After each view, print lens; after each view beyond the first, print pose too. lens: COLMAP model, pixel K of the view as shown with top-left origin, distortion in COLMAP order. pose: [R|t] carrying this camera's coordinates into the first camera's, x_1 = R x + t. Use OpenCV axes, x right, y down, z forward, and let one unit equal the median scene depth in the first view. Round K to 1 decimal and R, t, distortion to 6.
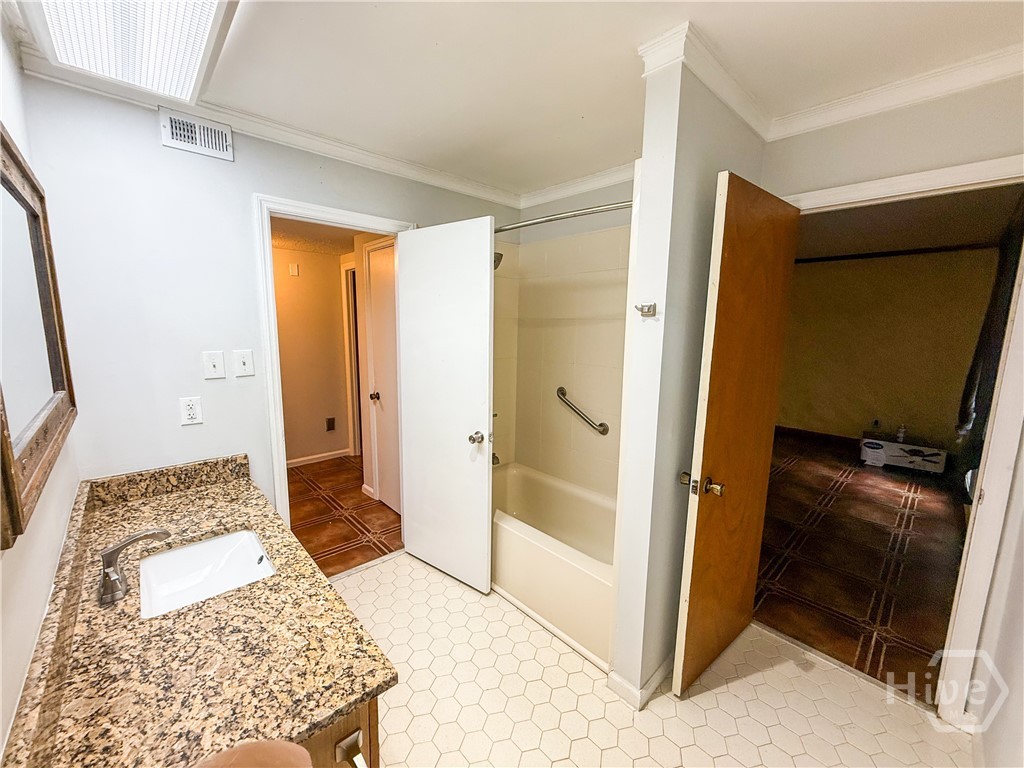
lens RADIAL K [[409.3, 0, 510.1], [0, 409.3, 384.0], [0, 0, 1]] dist [0.001115, -0.000013]
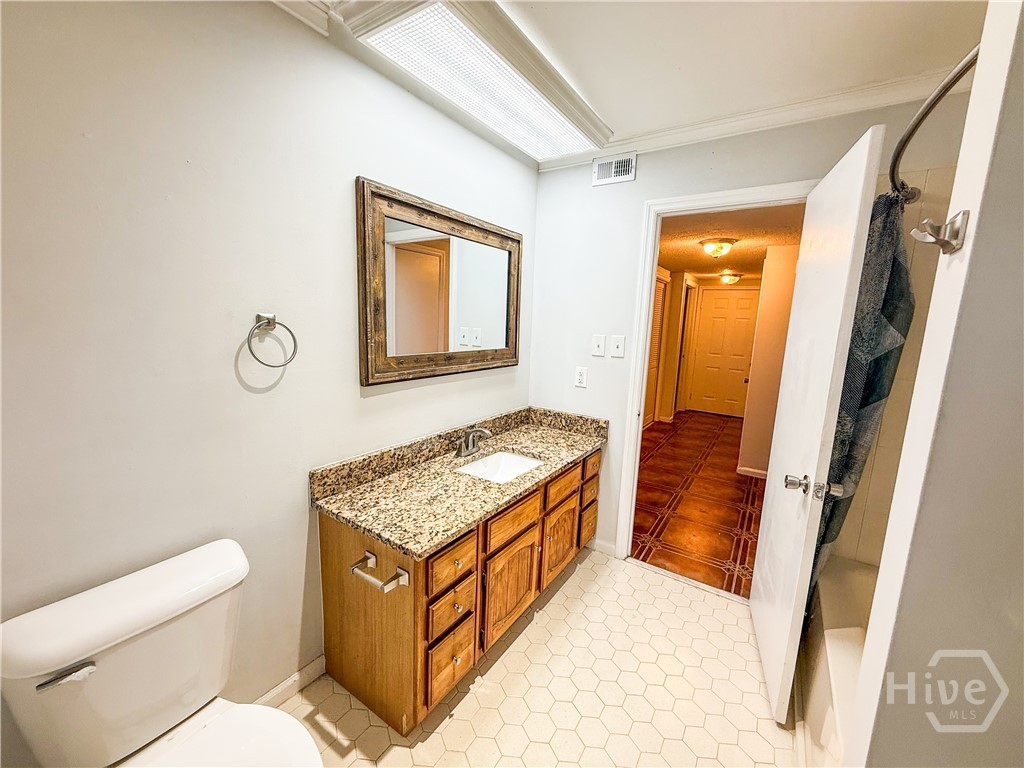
lens RADIAL K [[409.3, 0, 509.7], [0, 409.3, 383.9], [0, 0, 1]] dist [0.001115, -0.000013]
pose [[0.233162, 0.144260, -0.961678, 0.529383], [-0.177795, 0.978589, 0.103690, -0.012404], [0.956046, 0.146805, 0.253819, 0.460871]]
